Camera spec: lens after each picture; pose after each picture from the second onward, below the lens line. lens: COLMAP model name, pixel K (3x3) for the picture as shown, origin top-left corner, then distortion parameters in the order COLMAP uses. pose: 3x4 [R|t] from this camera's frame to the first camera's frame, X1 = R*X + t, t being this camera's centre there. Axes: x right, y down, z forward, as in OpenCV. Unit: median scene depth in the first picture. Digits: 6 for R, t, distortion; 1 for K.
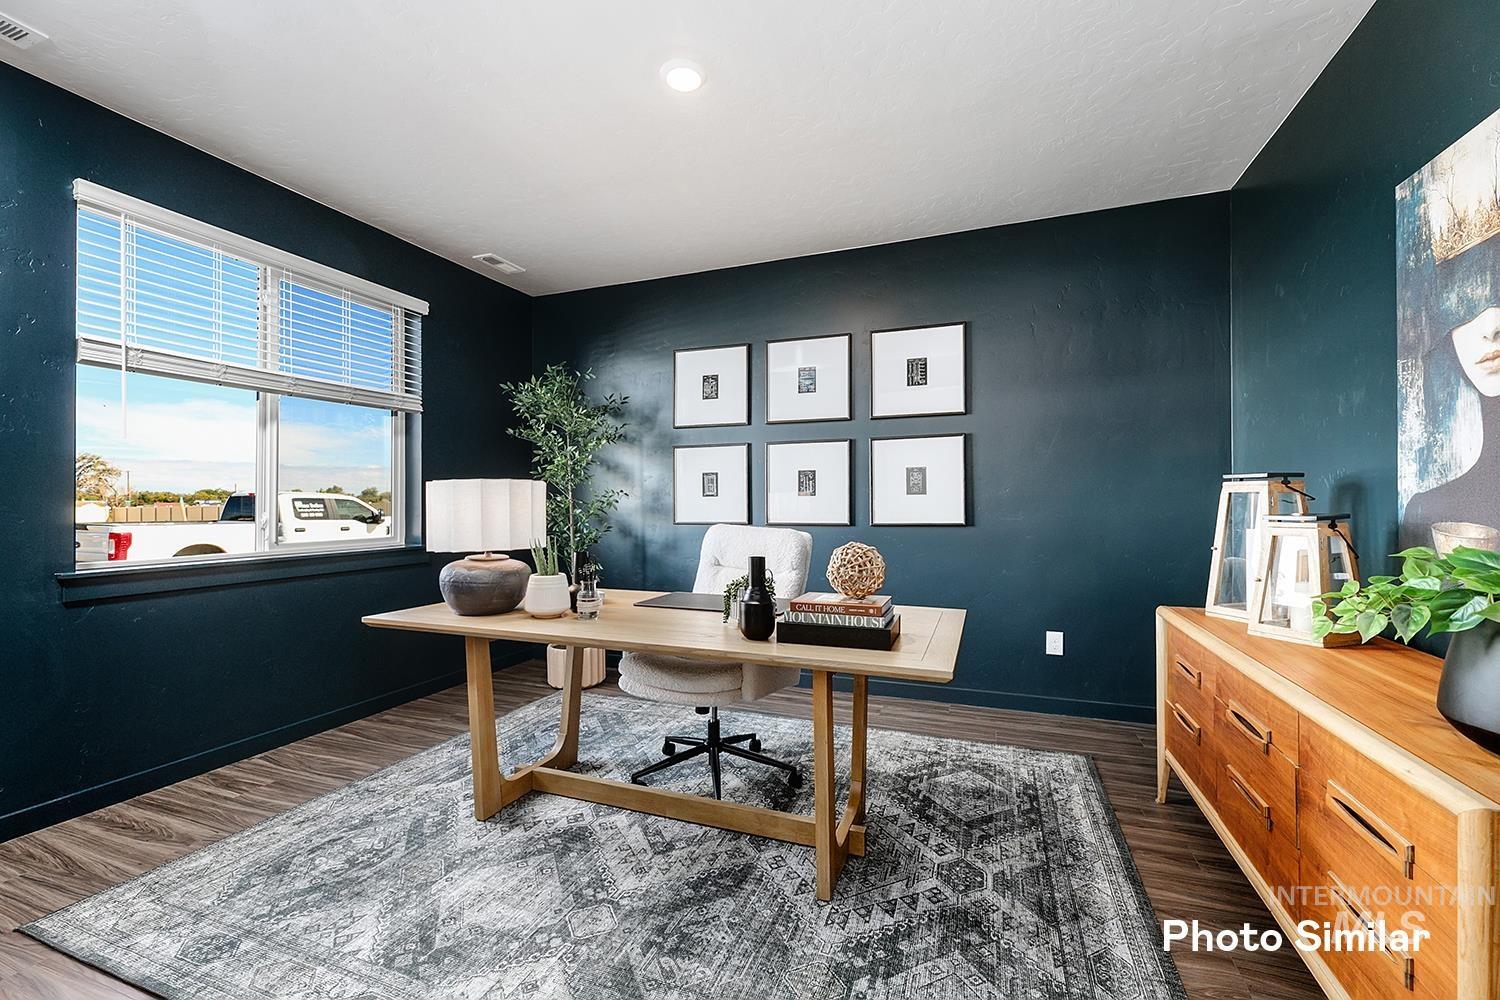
lens RADIAL K [[601.3, 0, 743.3], [0, 601.3, 501.6], [0, 0, 1]] dist [0.000031, -0.000123]
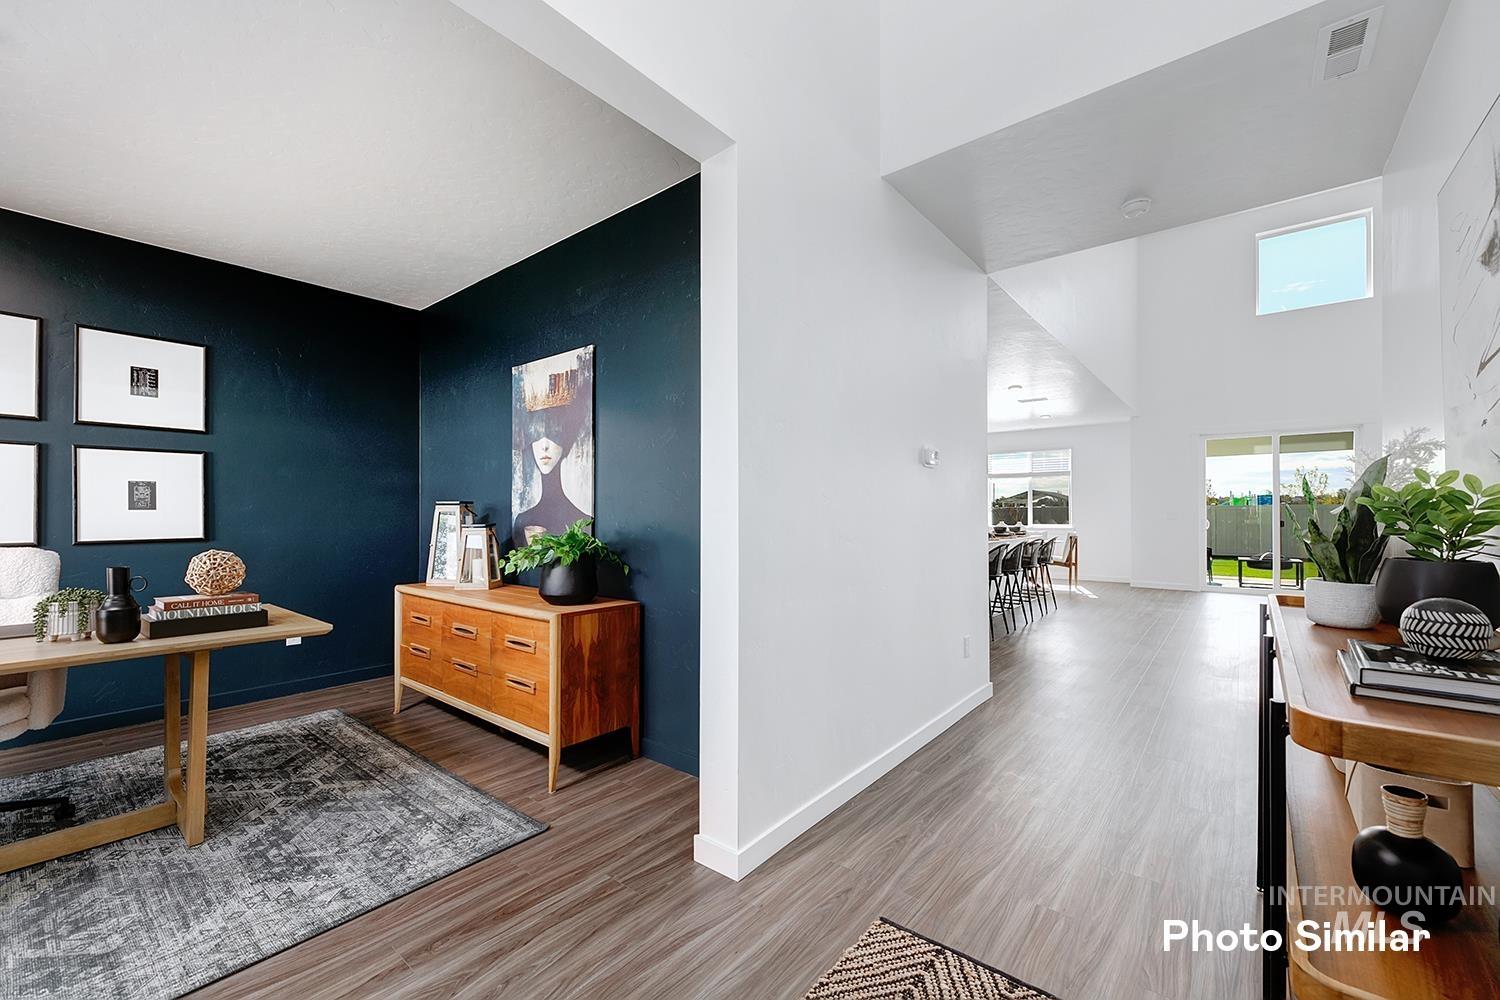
lens RADIAL K [[601.3, 0, 743.3], [0, 601.3, 501.6], [0, 0, 1]] dist [0.000031, -0.000123]
pose [[0.299259, 0.026332, 0.953809, -0.613756], [-0.000684, 0.999625, -0.027382, 0.002037], [-0.954172, 0.007542, 0.299164, -0.364168]]
